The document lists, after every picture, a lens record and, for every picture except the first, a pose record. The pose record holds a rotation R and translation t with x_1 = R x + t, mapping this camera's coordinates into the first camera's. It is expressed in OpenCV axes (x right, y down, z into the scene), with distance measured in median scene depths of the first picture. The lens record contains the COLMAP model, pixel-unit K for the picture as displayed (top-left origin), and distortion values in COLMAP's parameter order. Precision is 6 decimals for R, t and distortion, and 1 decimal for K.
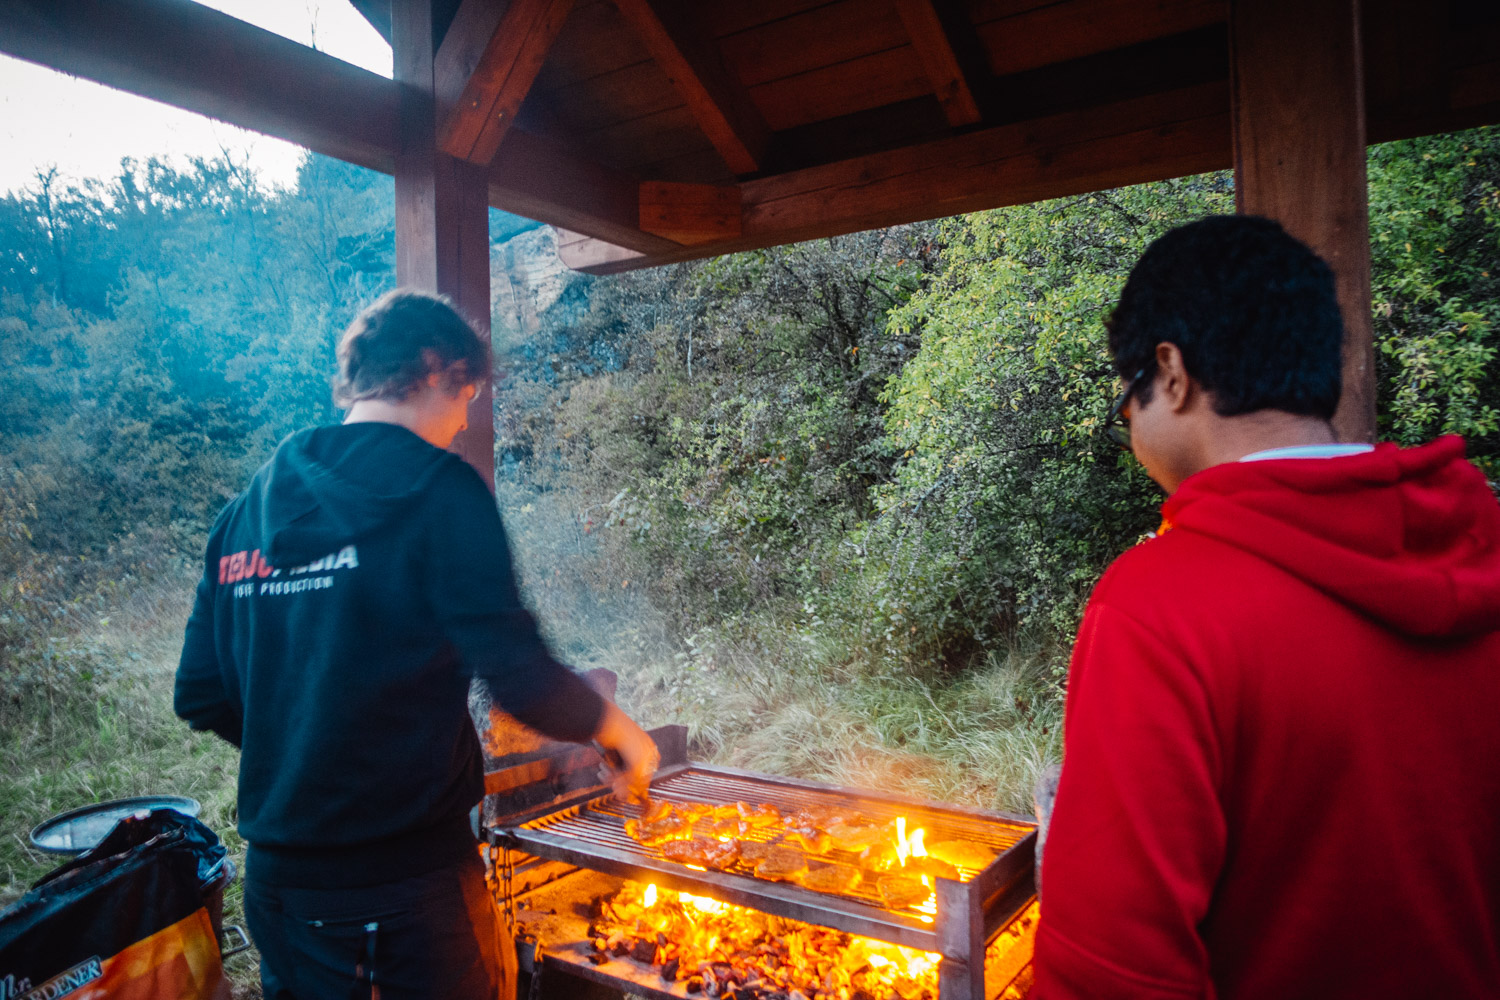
lens RADIAL K [[1045.4, 0, 750.0], [0, 1045.4, 500.0], [0, 0, 1]] dist [-0.003774, -0.001830]
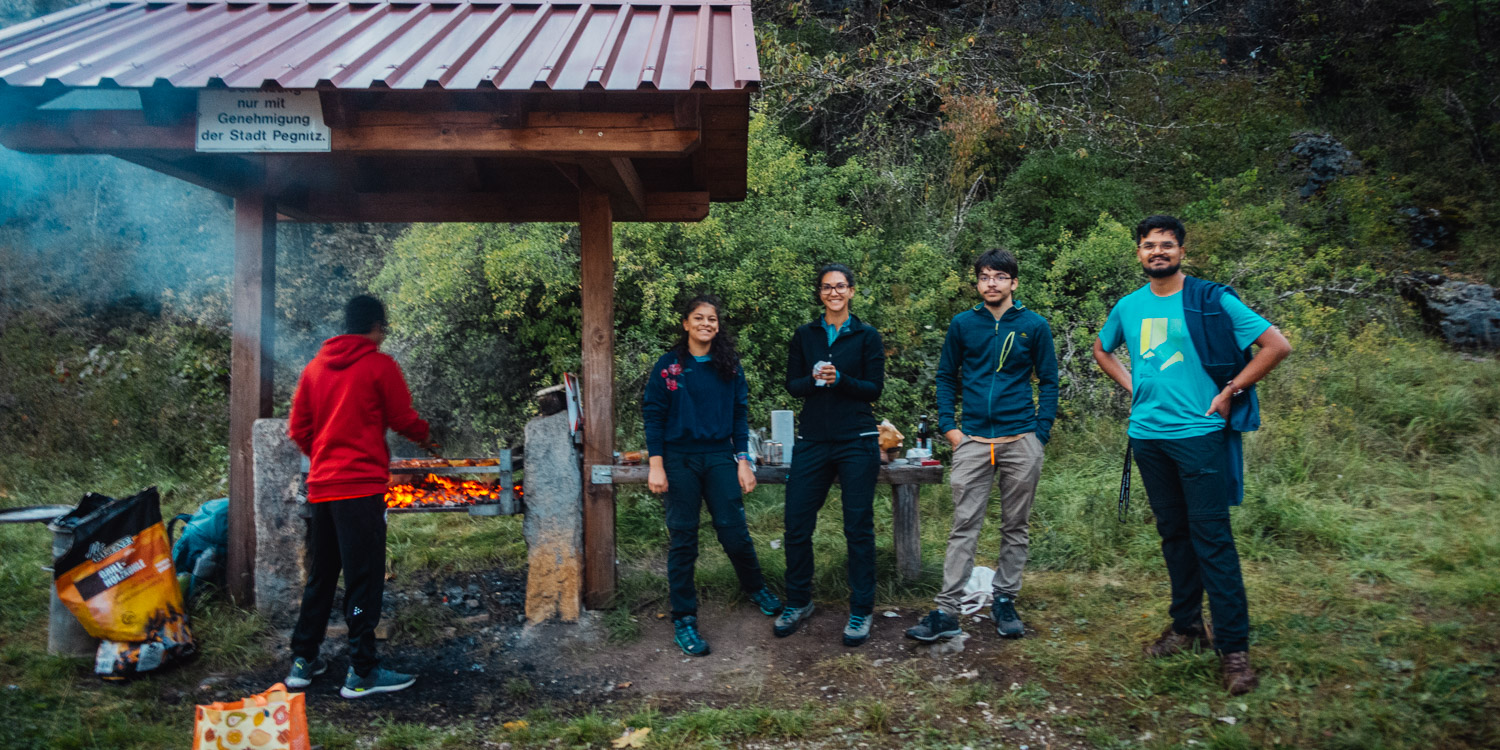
lens RADIAL K [[1029.1, 0, 748.8], [0, 1029.1, 333.1], [0, 0, 1]] dist [0.003002, -0.047285]
pose [[0.818961, 0.024984, 0.573305, -0.399971], [-0.004797, 0.999315, -0.036697, 0.032704], [-0.573829, 0.027304, 0.818520, -0.812585]]
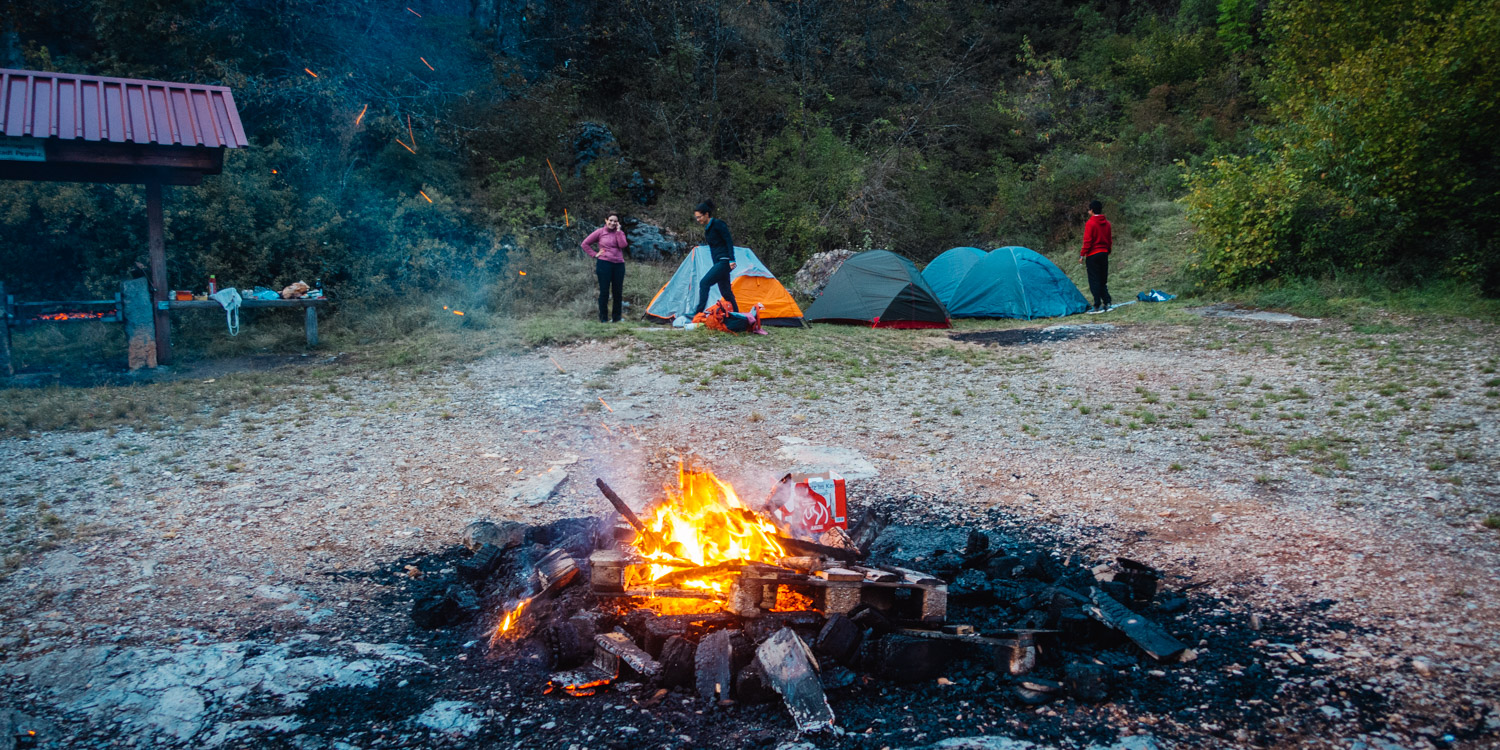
lens RADIAL K [[1029.1, 0, 748.8], [0, 1029.1, 333.1], [0, 0, 1]] dist [0.003002, -0.047285]
pose [[0.407777, -0.035540, 0.912390, -1.393295], [0.009843, 0.999355, 0.034528, 0.126020], [-0.913029, -0.005099, 0.407864, -1.906593]]
